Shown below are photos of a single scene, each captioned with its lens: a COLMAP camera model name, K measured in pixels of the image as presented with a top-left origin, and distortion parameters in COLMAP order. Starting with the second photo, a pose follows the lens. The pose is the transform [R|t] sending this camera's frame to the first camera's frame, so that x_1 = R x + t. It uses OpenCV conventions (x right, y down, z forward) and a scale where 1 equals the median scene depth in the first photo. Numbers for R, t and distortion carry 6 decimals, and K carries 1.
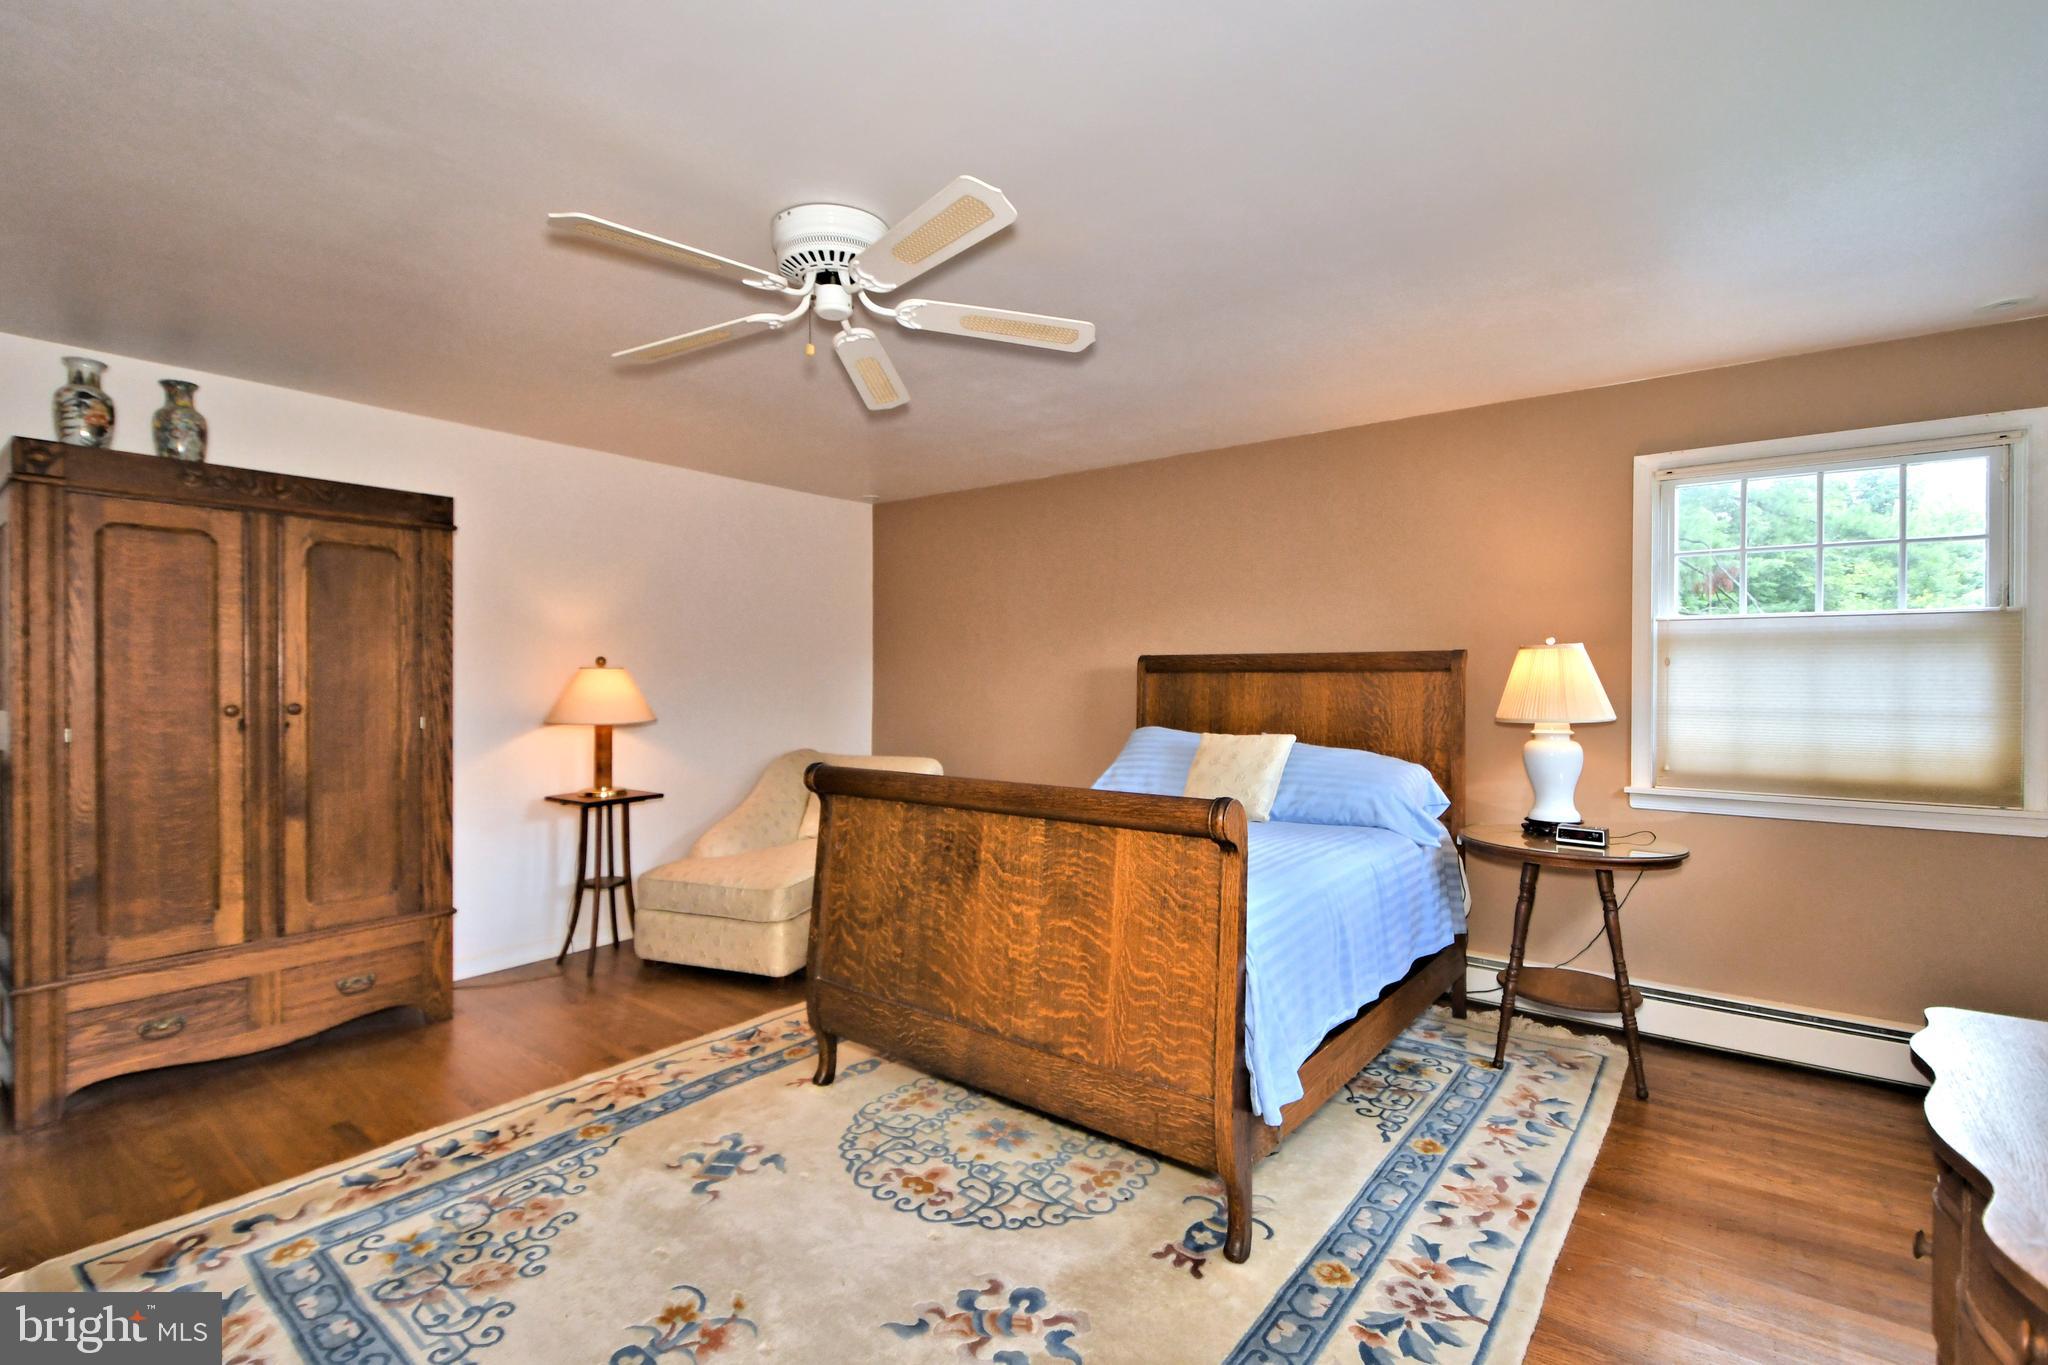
lens RADIAL K [[926.9, 0, 1024.0], [0, 926.9, 682.5], [0, 0, 1]] dist [0.003081, 0.000242]
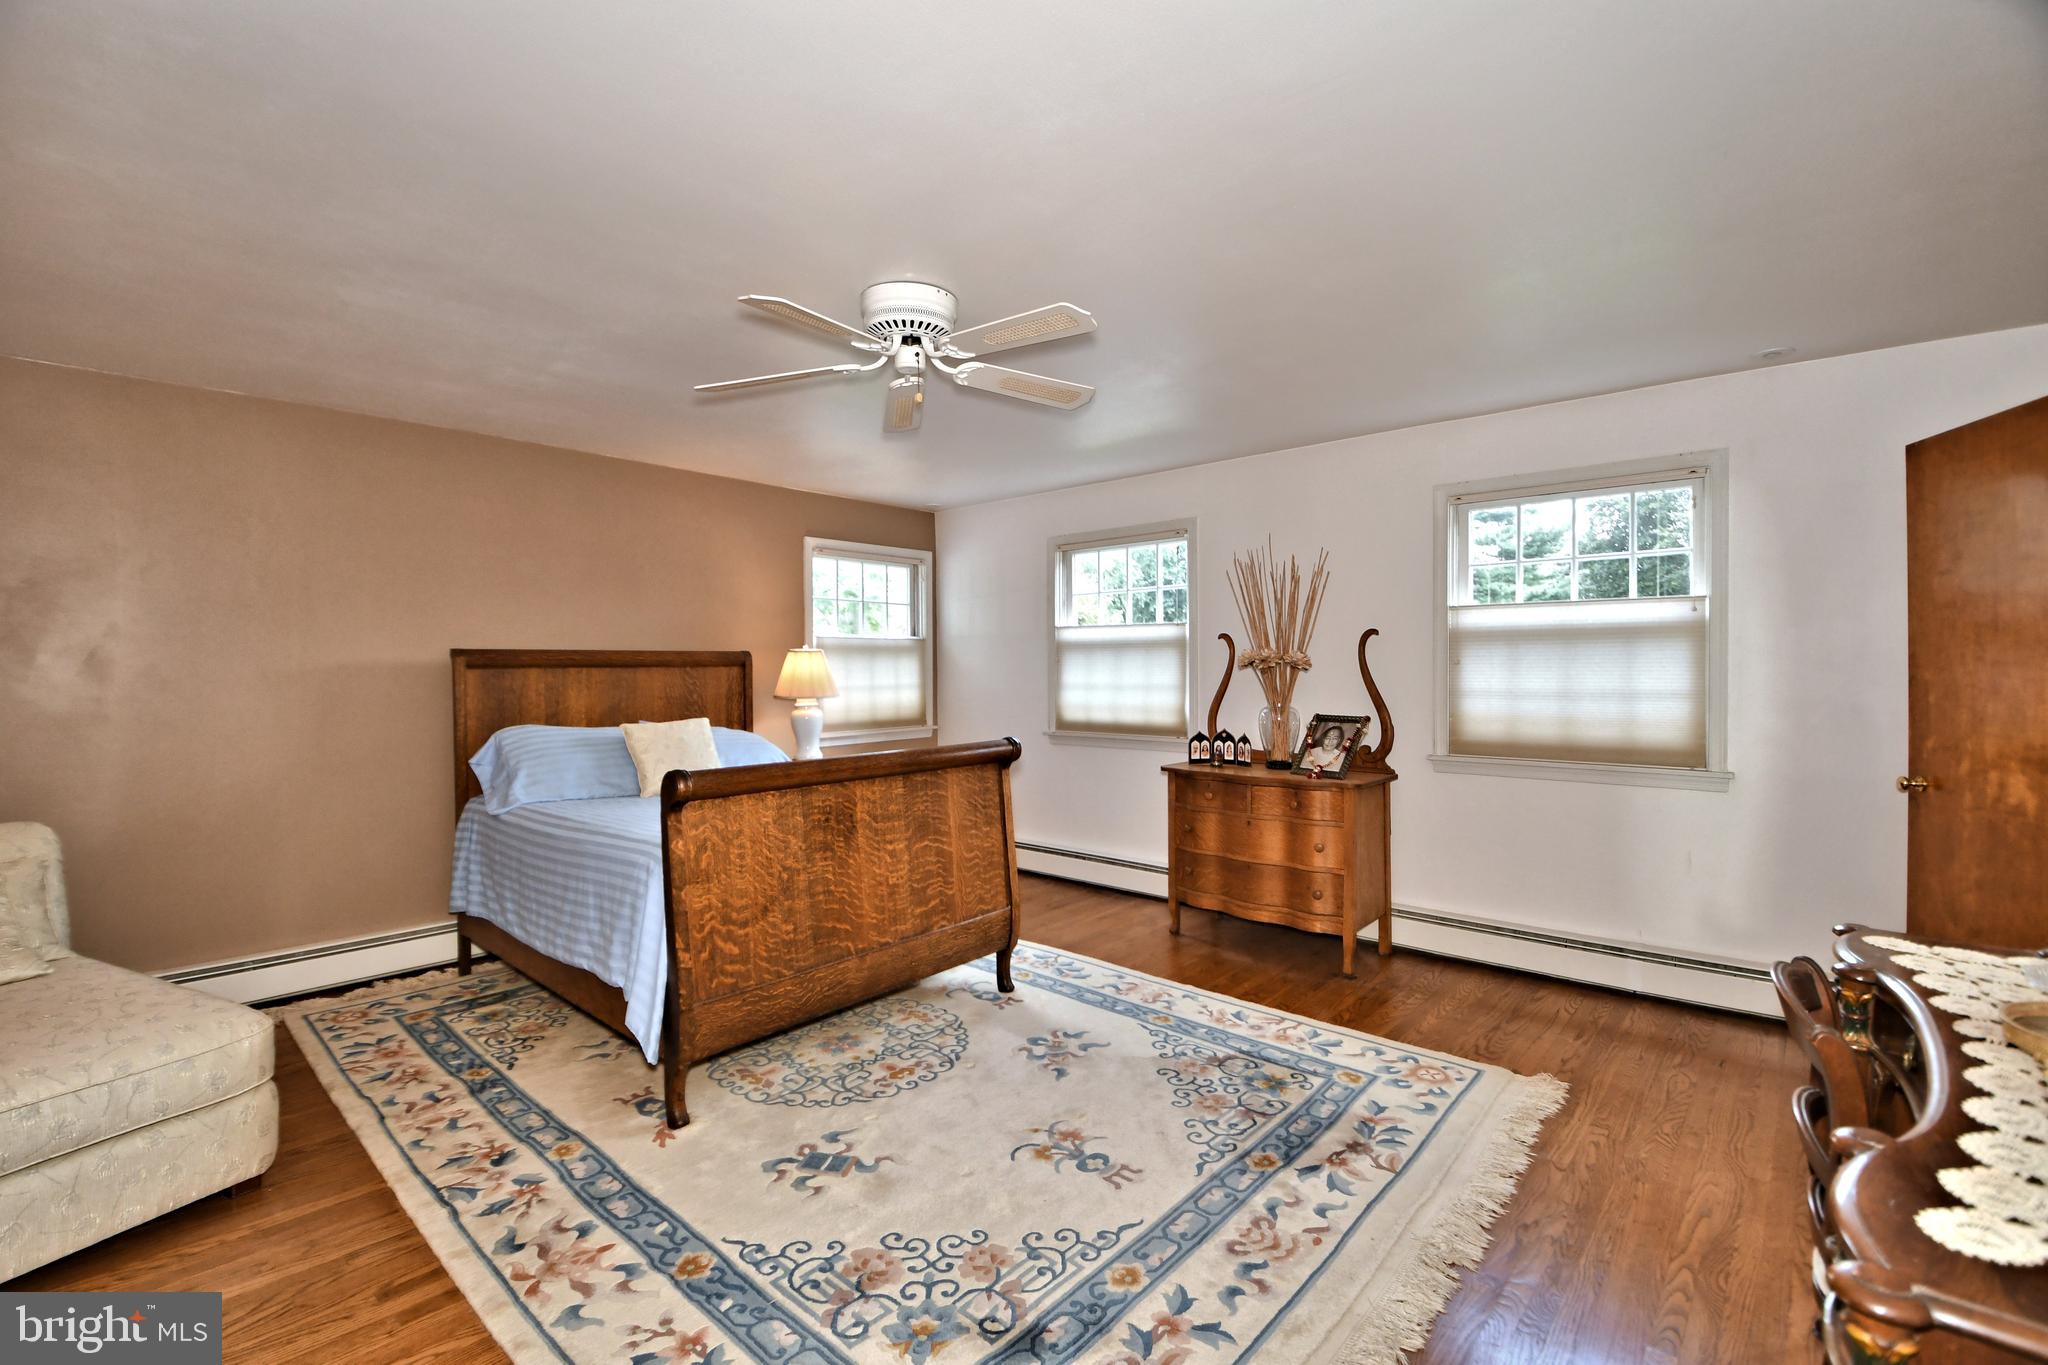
lens RADIAL K [[898.6, 0, 1024.0], [0, 898.6, 682.5], [0, 0, 1]] dist [-0.031448, -0.000249]
pose [[0.048987, -0.020067, 0.998598, -1.187579], [0.011782, 0.999740, 0.019512, -0.012741], [-0.998730, 0.010810, 0.049211, 0.693666]]
